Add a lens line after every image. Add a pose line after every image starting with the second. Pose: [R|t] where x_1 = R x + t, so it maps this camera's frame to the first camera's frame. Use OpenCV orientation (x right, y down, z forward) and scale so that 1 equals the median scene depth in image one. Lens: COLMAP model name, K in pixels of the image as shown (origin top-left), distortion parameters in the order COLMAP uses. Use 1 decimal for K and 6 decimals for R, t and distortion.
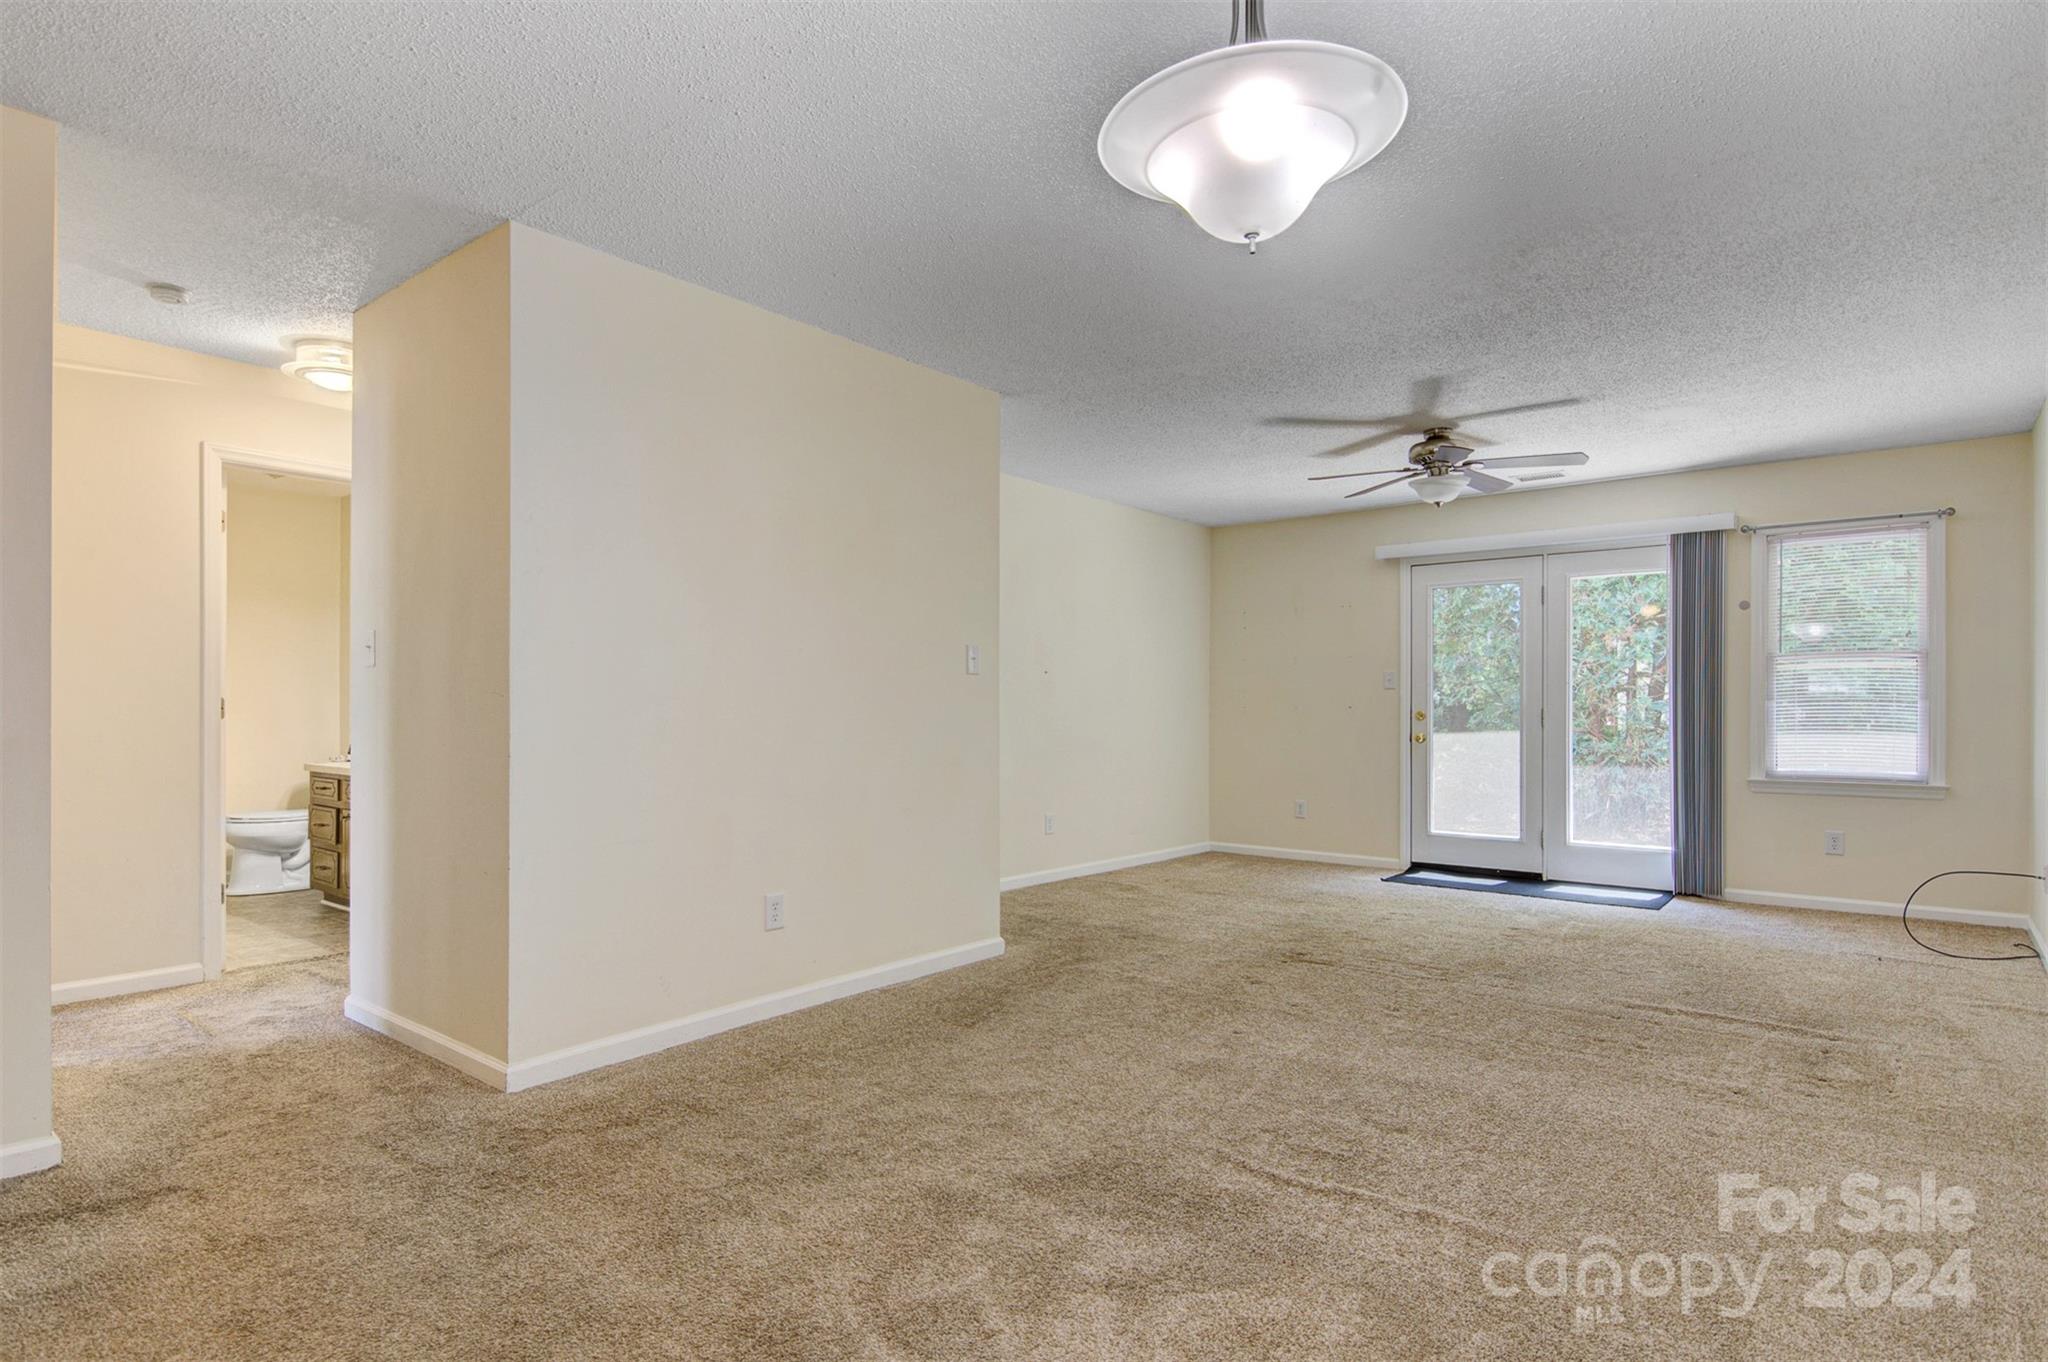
lens RADIAL K [[1080.2, 0, 1015.6], [0, 1080.2, 710.3], [0, 0, 1]] dist [0.018441, -0.016807]
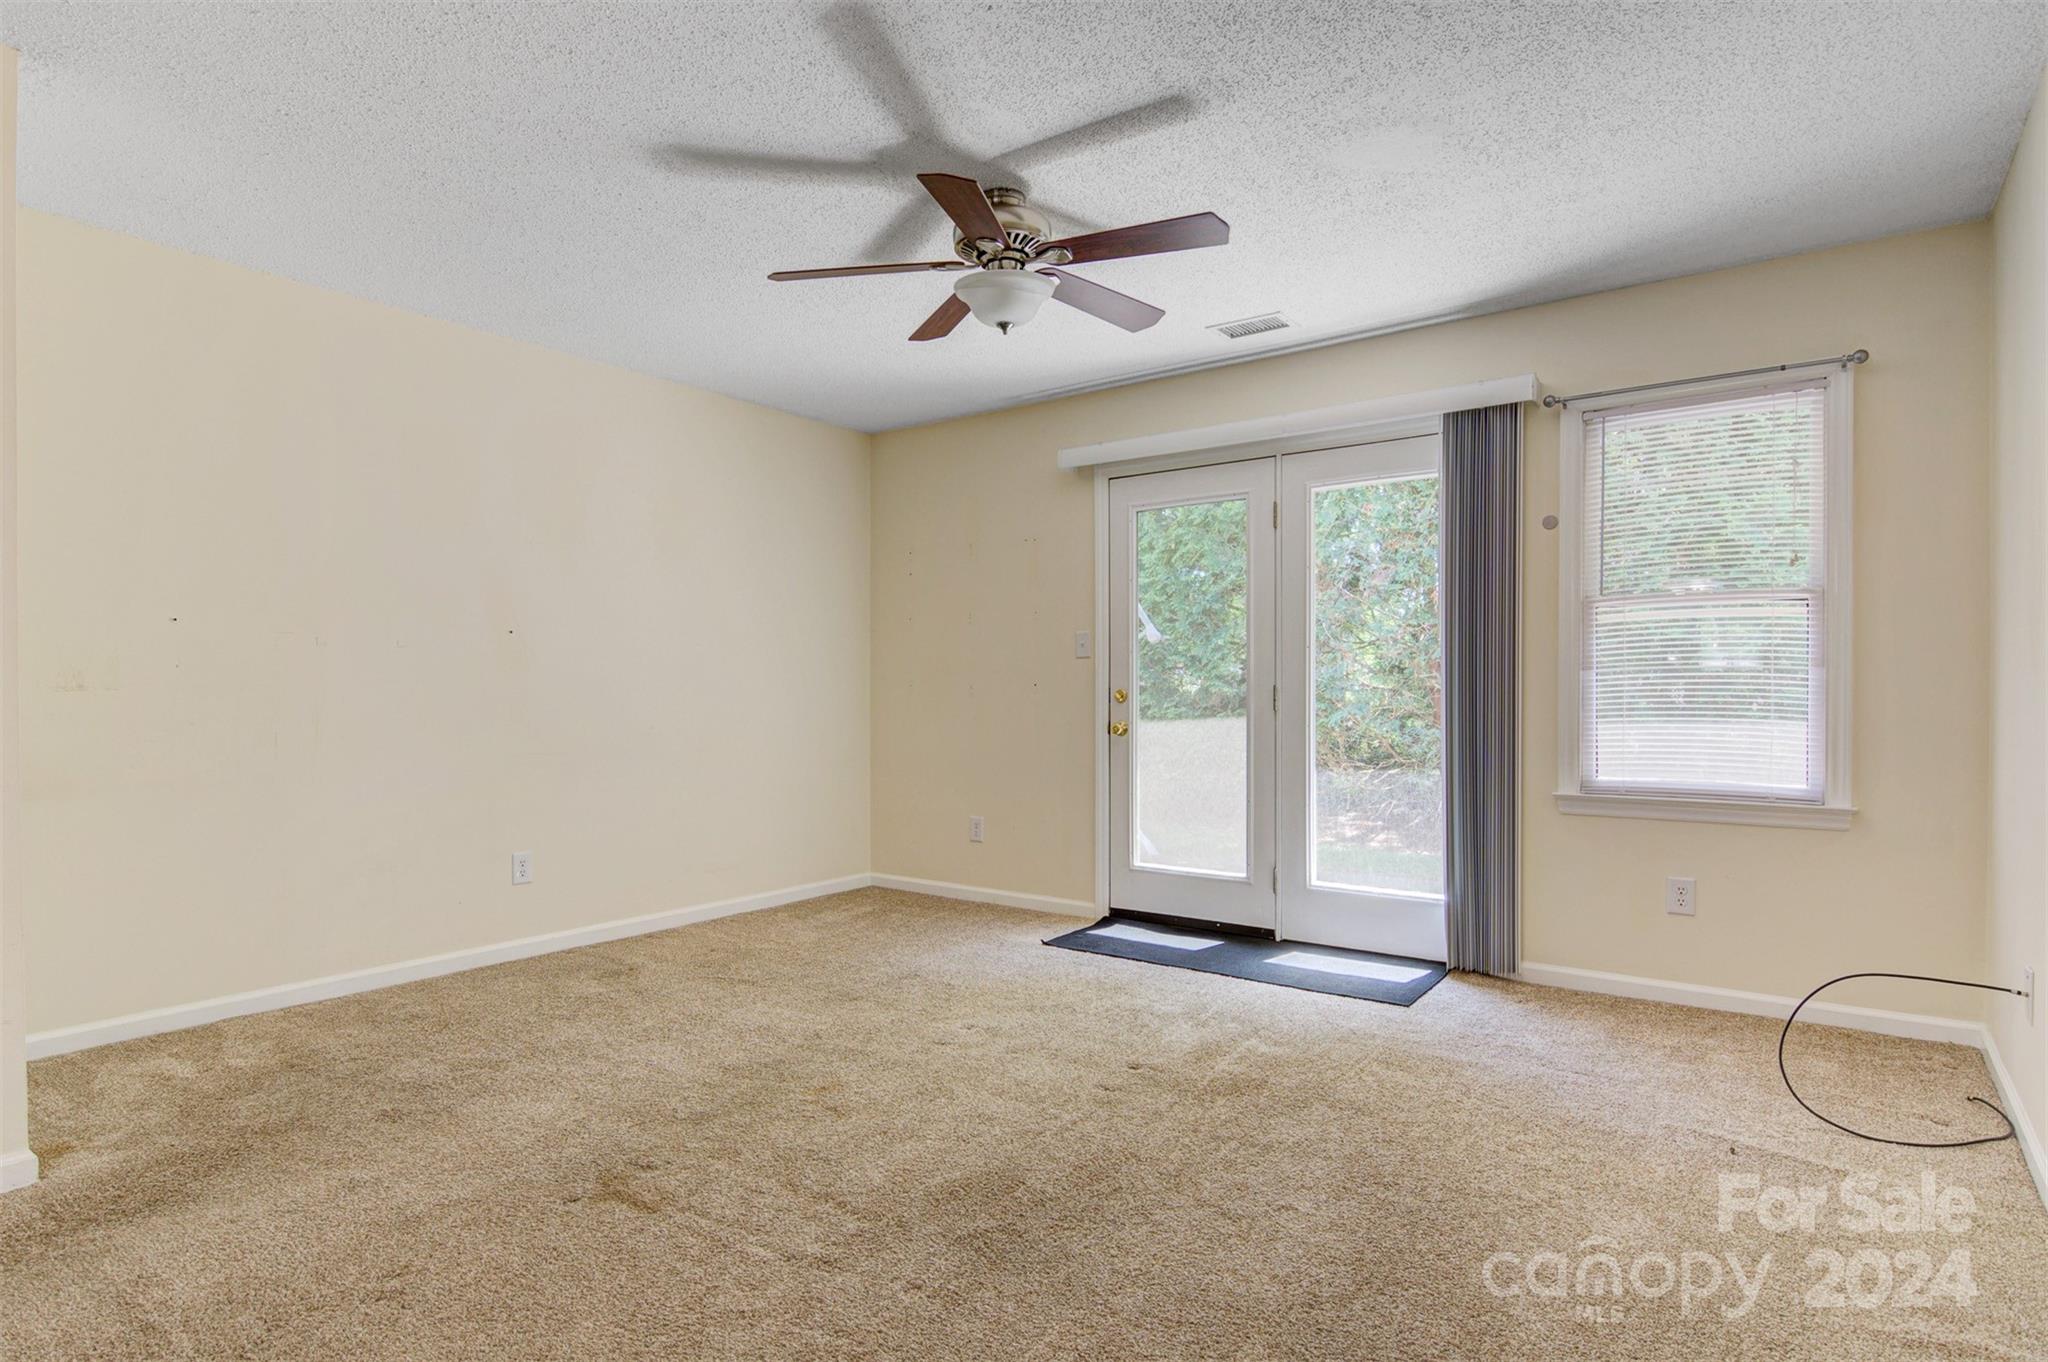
lens RADIAL K [[1080.2, 0, 1012.8], [0, 1080.2, 701.5], [0, 0, 1]] dist [0.018441, -0.016807]
pose [[0.998671, -0.005426, 0.051252, 0.342259], [0.004799, 0.999912, 0.012343, -0.000618], [-0.051315, -0.012081, 0.998609, 0.400279]]
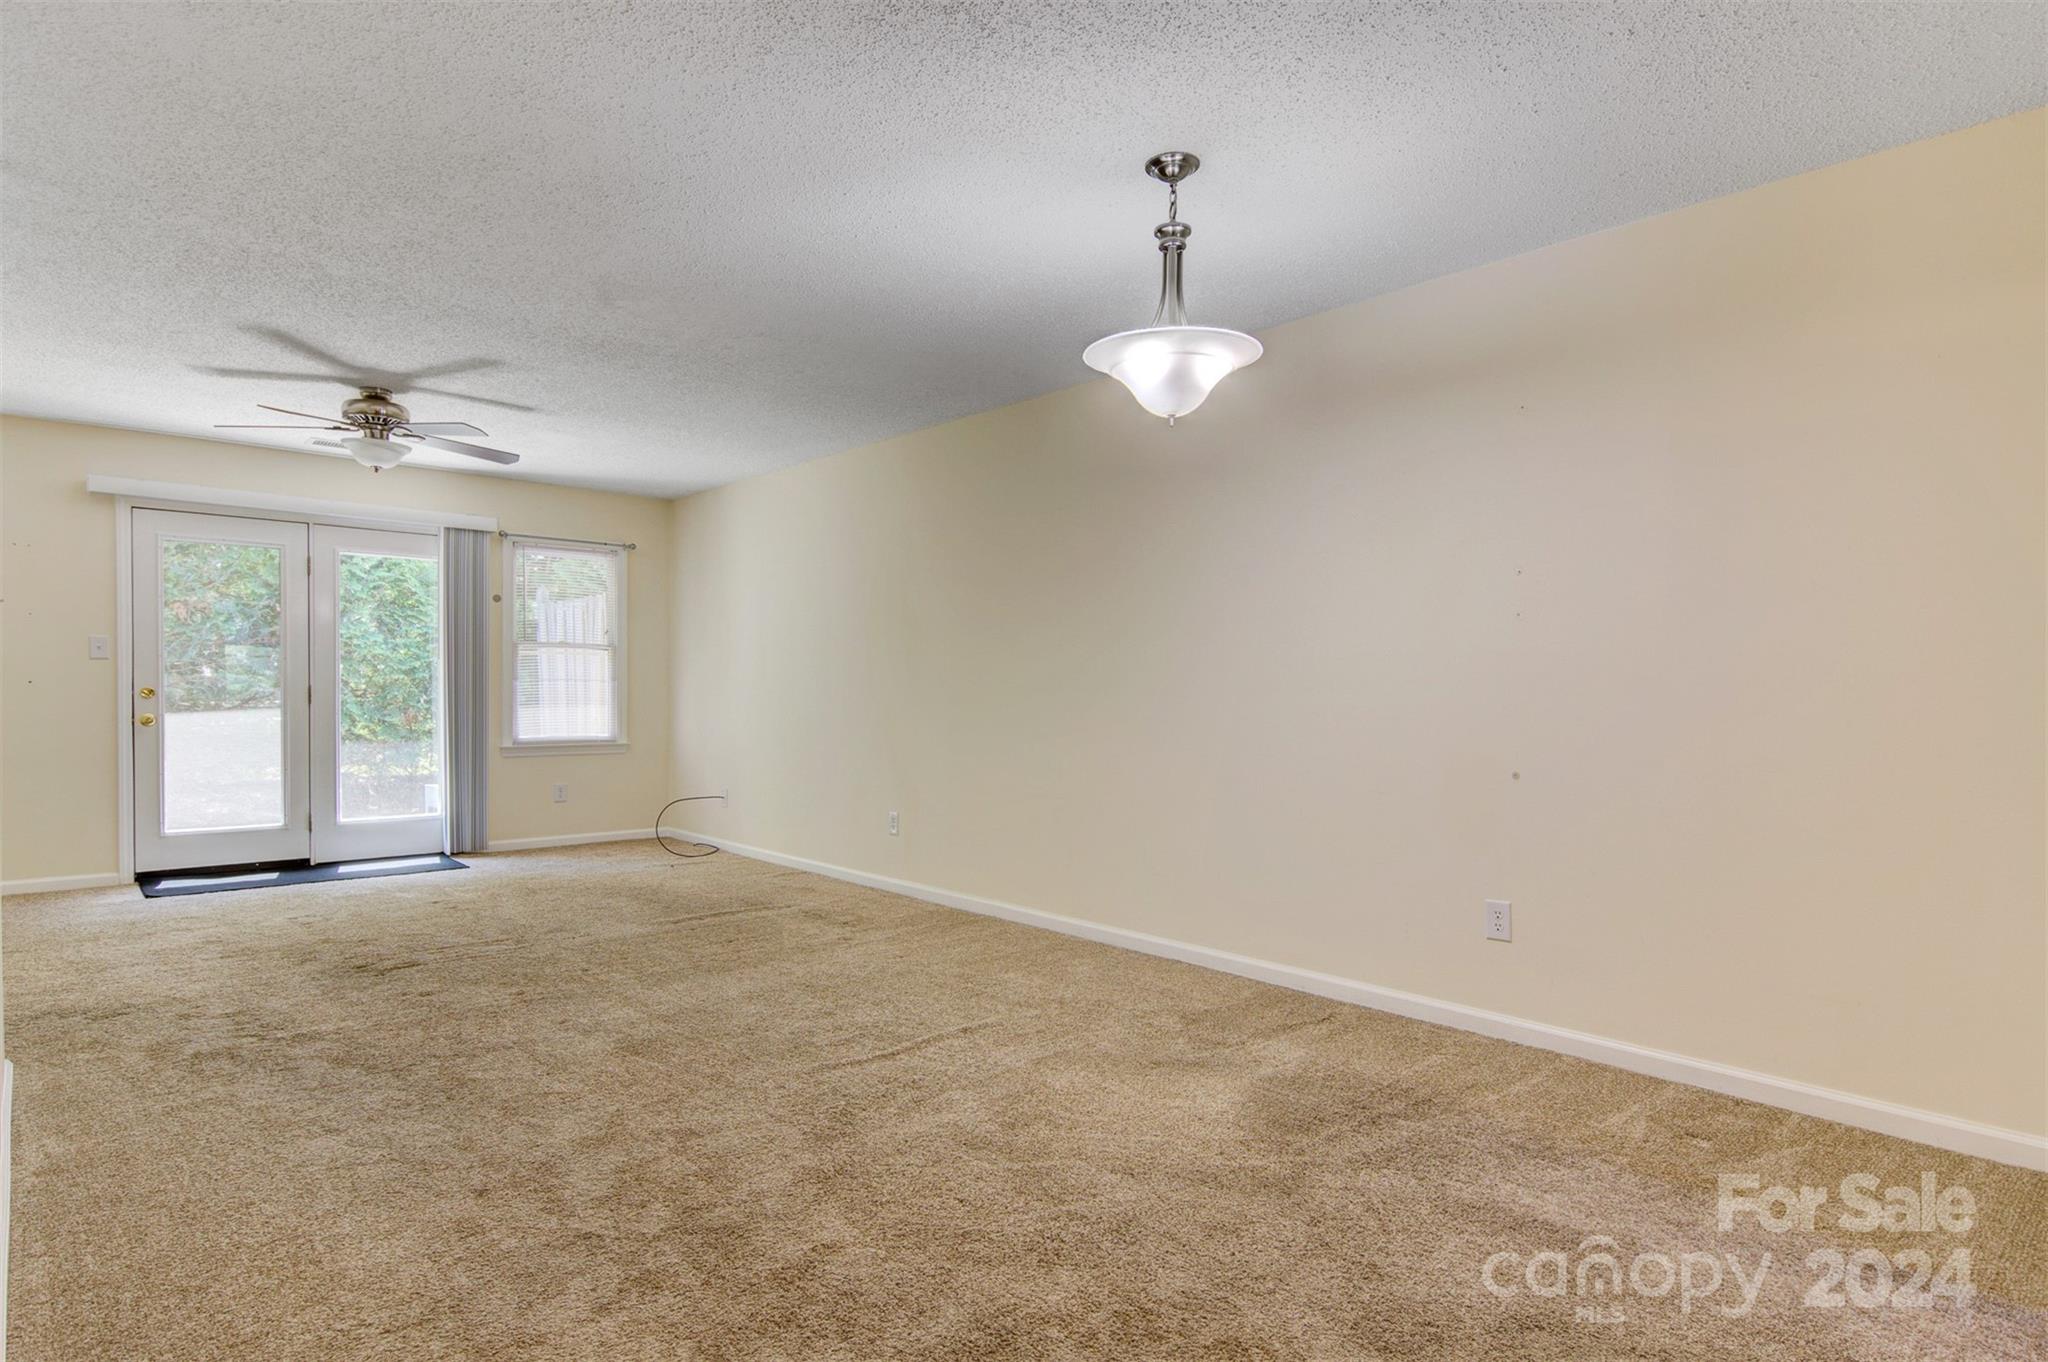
lens RADIAL K [[1080.2, 0, 1026.5], [0, 1080.2, 721.6], [0, 0, 1]] dist [0.018441, -0.016807]
pose [[0.140561, -0.027639, 0.989686, -0.437737], [-0.007110, 0.999556, 0.028925, -0.002222], [-0.990046, -0.011102, 0.140302, 0.286431]]
